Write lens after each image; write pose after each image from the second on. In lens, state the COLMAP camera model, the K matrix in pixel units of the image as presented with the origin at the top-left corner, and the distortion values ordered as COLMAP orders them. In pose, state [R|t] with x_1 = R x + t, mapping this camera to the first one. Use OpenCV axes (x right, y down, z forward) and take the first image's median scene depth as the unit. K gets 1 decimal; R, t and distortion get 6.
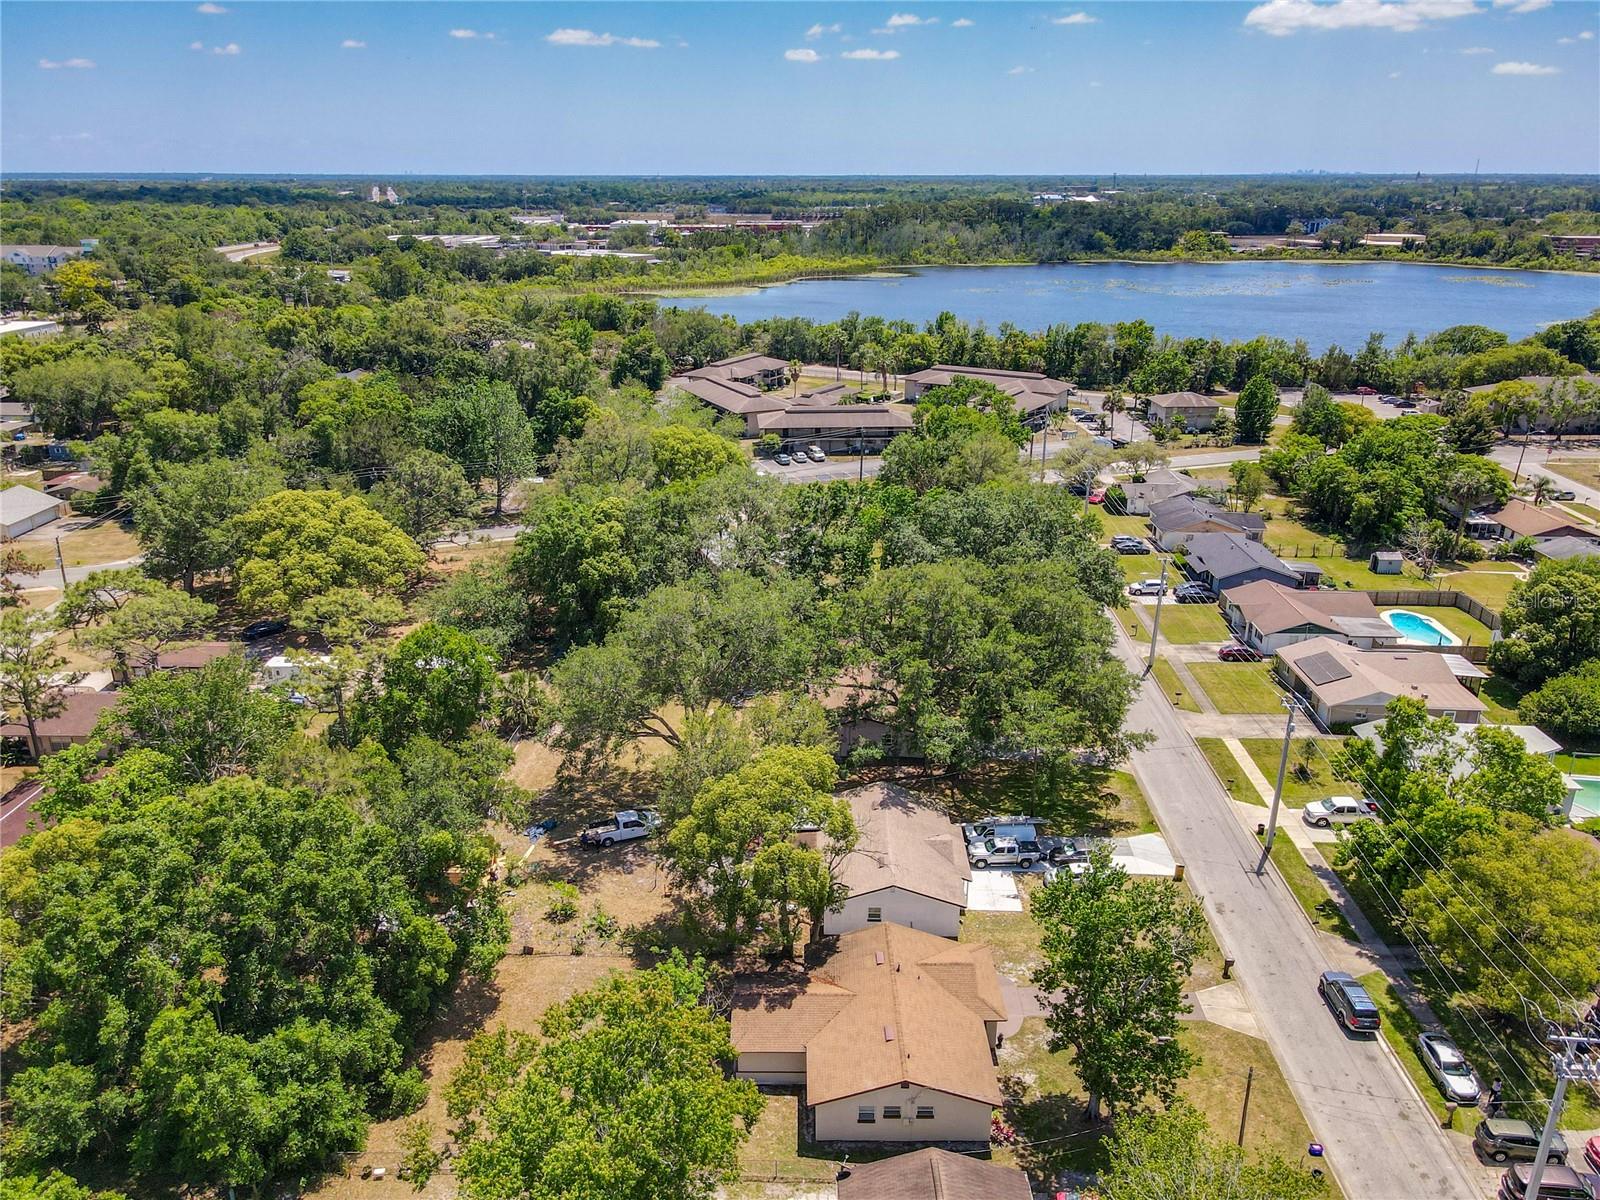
lens RADIAL K [[1179.1, 0, 800.0], [0, 1179.1, 600.0], [0, 0, 1]] dist [0.024130, 0.009243]
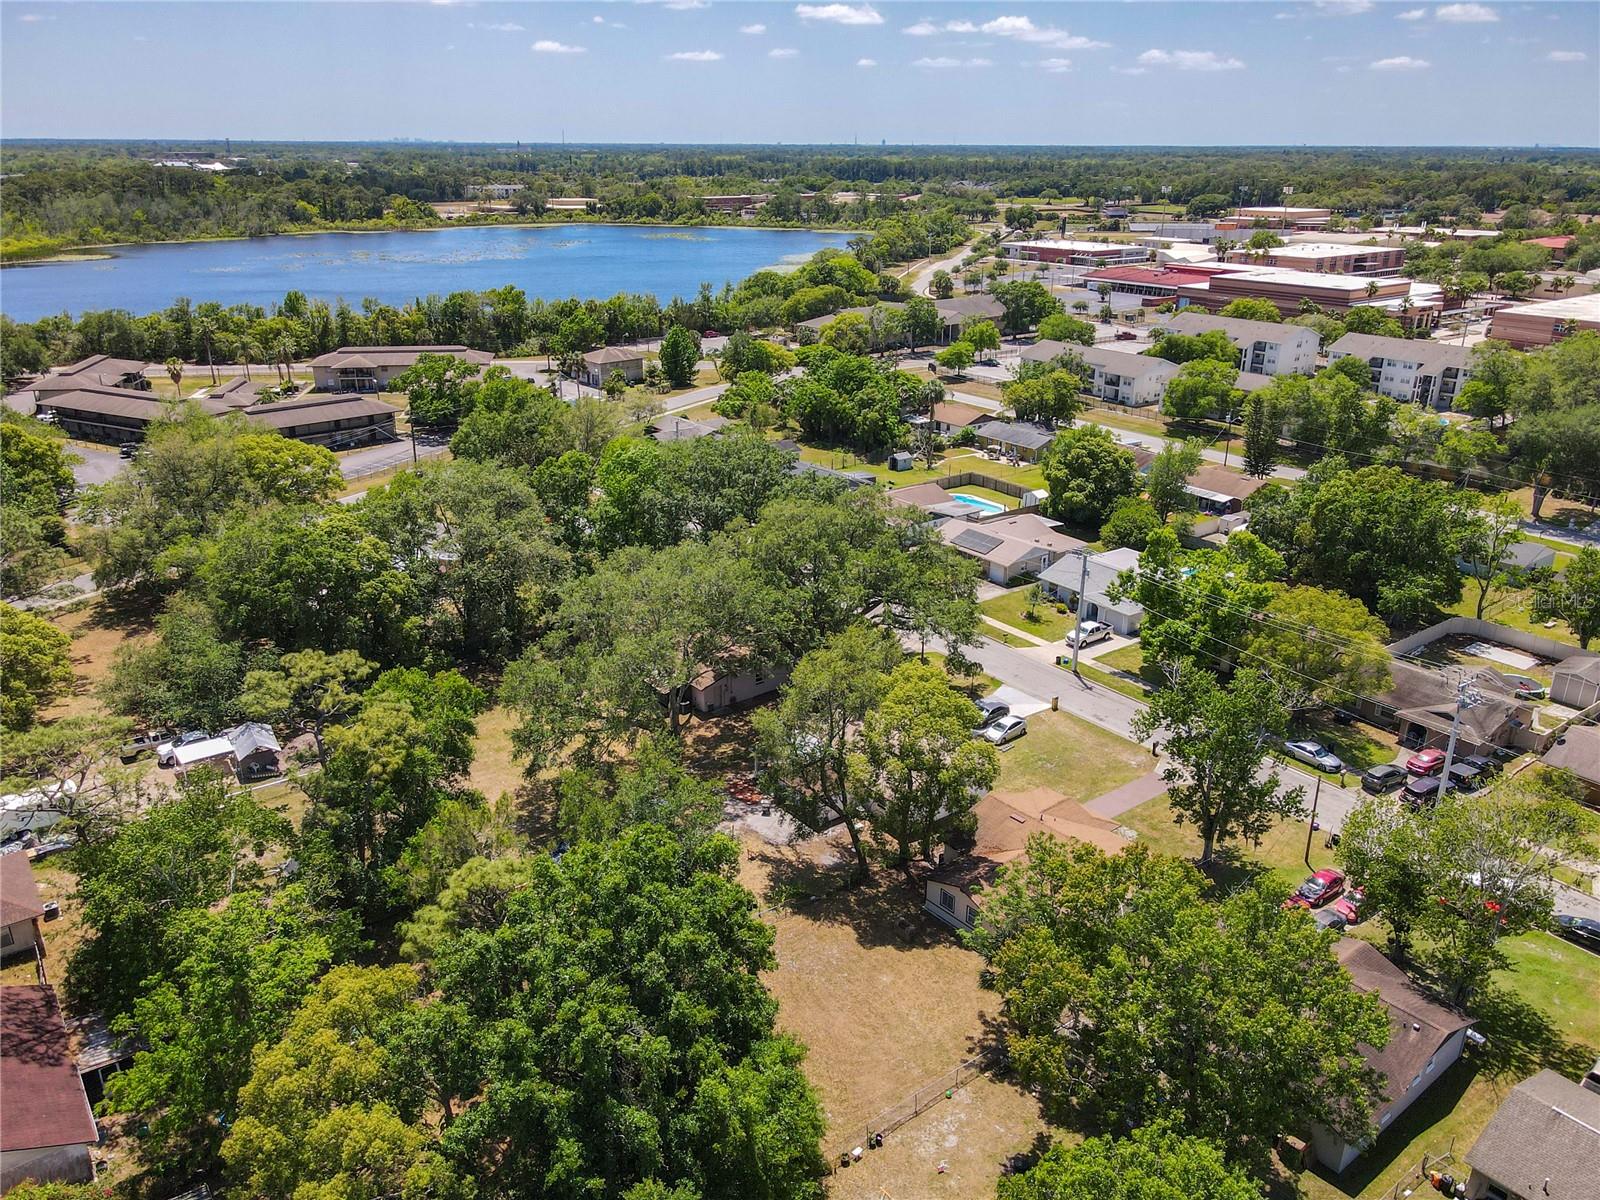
lens RADIAL K [[1179.1, 0, 800.0], [0, 1179.1, 600.0], [0, 0, 1]] dist [0.024130, 0.009243]
pose [[0.785041, -0.226448, 0.576570, -0.169688], [0.212374, 0.972763, 0.092891, -0.014492], [-0.581901, 0.049525, 0.811750, 0.038776]]
